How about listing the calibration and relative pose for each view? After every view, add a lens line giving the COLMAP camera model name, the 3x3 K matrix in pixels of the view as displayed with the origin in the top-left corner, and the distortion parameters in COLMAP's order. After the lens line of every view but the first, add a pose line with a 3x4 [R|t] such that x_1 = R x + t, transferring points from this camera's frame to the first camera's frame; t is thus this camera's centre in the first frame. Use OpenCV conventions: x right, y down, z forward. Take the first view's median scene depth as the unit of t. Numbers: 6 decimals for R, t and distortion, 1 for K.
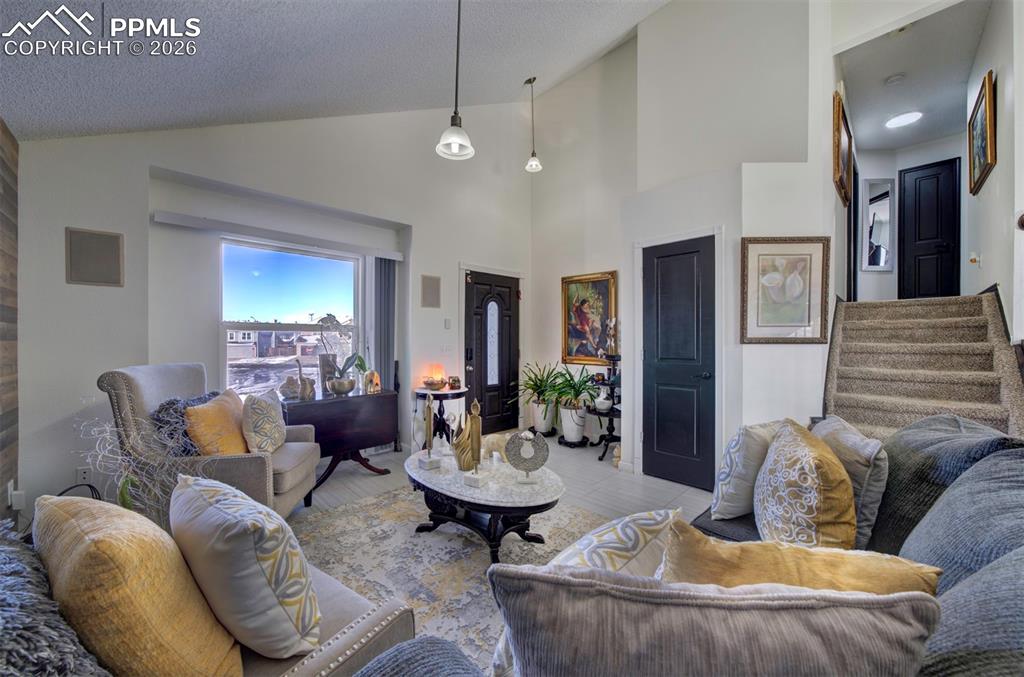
lens RADIAL K [[376.6, 0, 516.1], [0, 376.6, 336.0], [0, 0, 1]] dist [-0.010039, 0.004020]
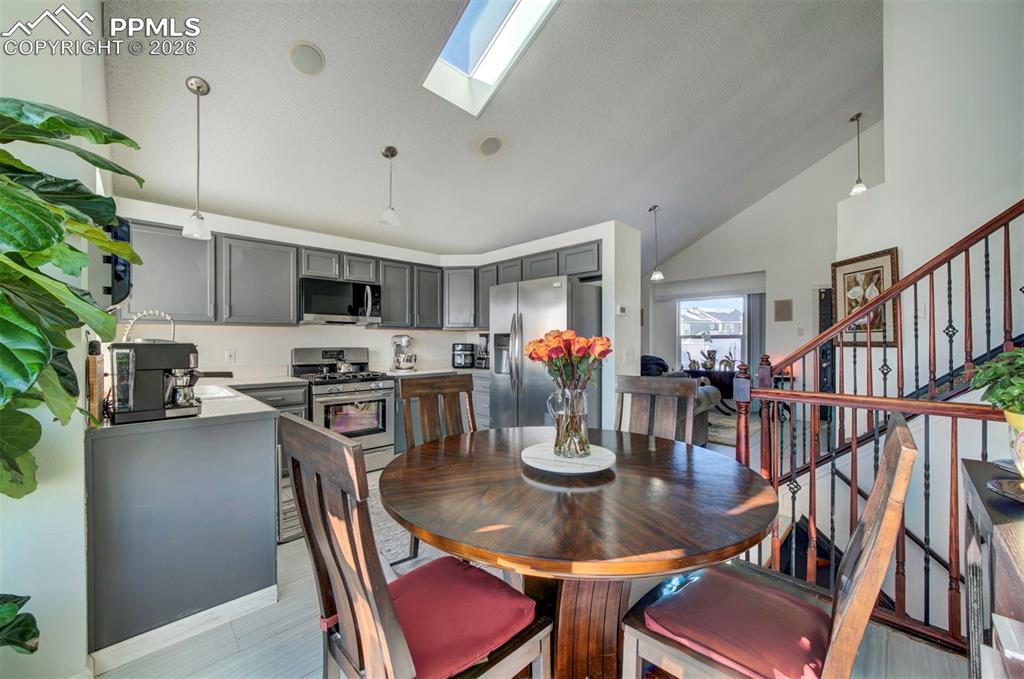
lens RADIAL K [[376.6, 0, 503.6], [0, 376.6, 342.7], [0, 0, 1]] dist [-0.010039, 0.004020]
pose [[-0.023493, 0.001860, -0.999722, 1.308441], [0.007020, 0.999974, 0.001695, -0.001631], [0.999699, -0.006978, -0.023506, -0.062446]]
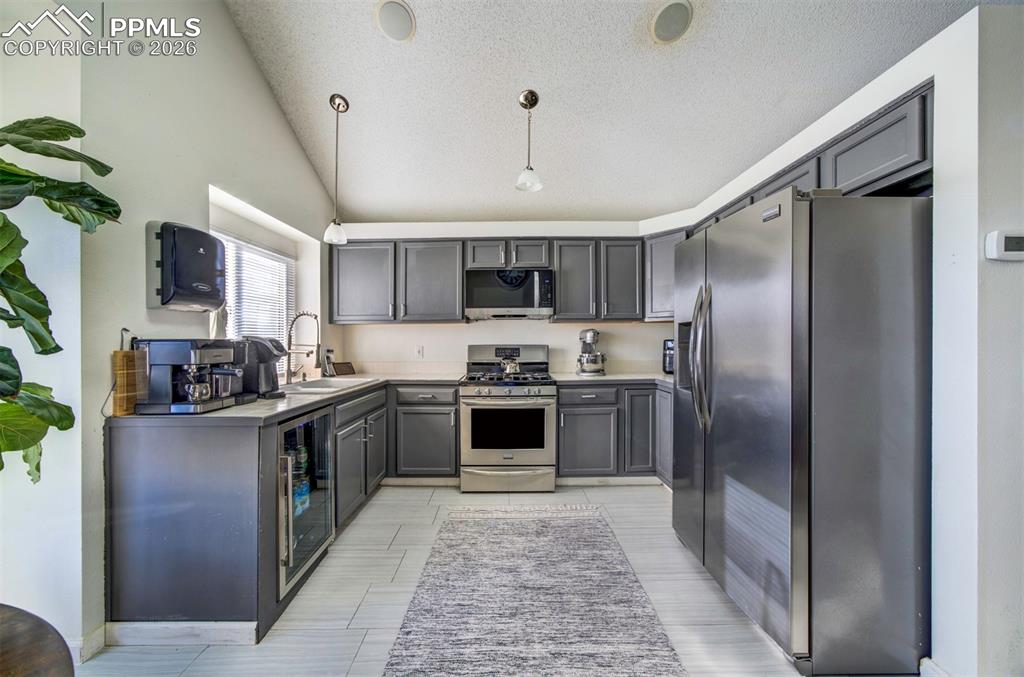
lens RADIAL K [[376.6, 0, 518.0], [0, 376.6, 335.4], [0, 0, 1]] dist [-0.010039, 0.004020]
pose [[-0.701573, -0.005835, -0.712574, 0.969934], [0.008831, 0.999819, -0.016881, 0.003054], [0.712543, -0.018136, -0.701394, 0.111750]]
